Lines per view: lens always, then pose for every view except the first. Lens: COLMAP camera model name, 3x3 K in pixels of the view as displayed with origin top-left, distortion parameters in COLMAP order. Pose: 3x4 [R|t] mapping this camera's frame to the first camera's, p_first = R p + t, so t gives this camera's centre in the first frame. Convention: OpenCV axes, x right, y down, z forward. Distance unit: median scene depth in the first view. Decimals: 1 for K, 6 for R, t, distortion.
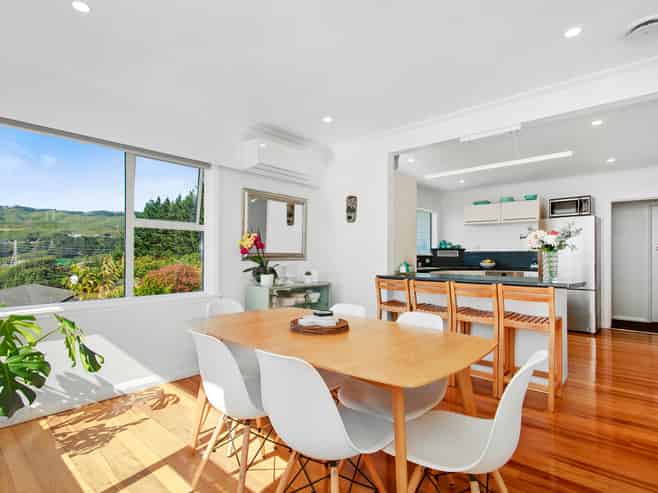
lens RADIAL K [[355.6, 0, 329.0], [0, 355.6, 246.5], [0, 0, 1]] dist [0.001519, 0.000606]
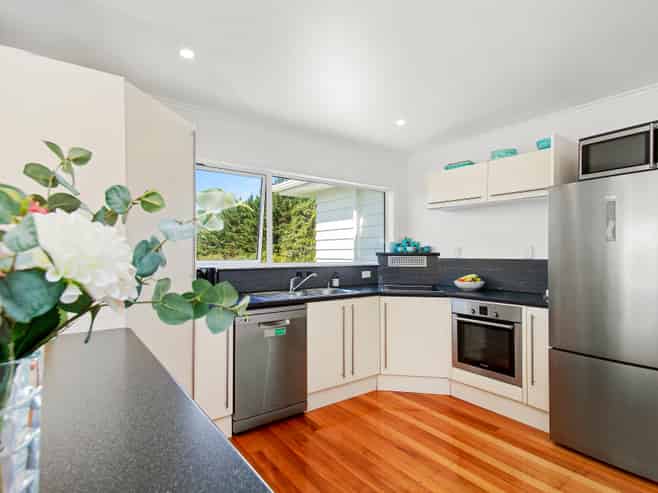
lens RADIAL K [[355.6, 0, 329.0], [0, 355.6, 246.5], [0, 0, 1]] dist [0.001519, 0.000606]
pose [[0.973064, -0.007302, -0.230421, 0.342994], [0.009241, 0.999930, 0.007336, -0.009146], [0.230351, -0.009268, 0.973063, 0.424932]]
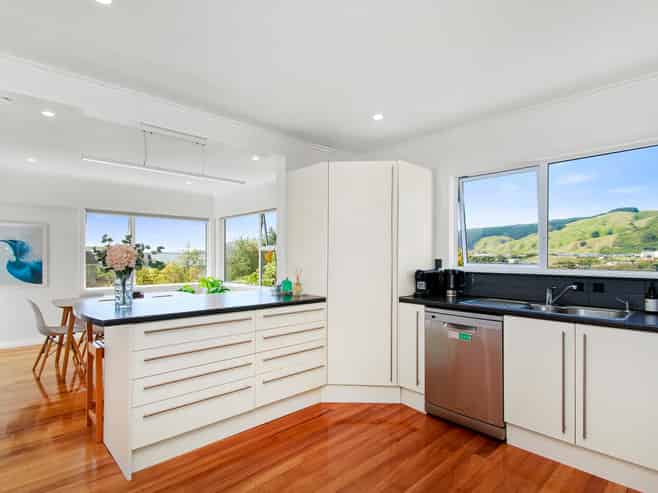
lens RADIAL K [[355.6, 0, 329.0], [0, 355.6, 246.5], [0, 0, 1]] dist [0.001519, 0.000606]
pose [[-0.094843, -0.025966, -0.995154, 0.666996], [0.010834, 0.999574, -0.027114, -0.000864], [0.995433, -0.013353, -0.094521, 0.749061]]
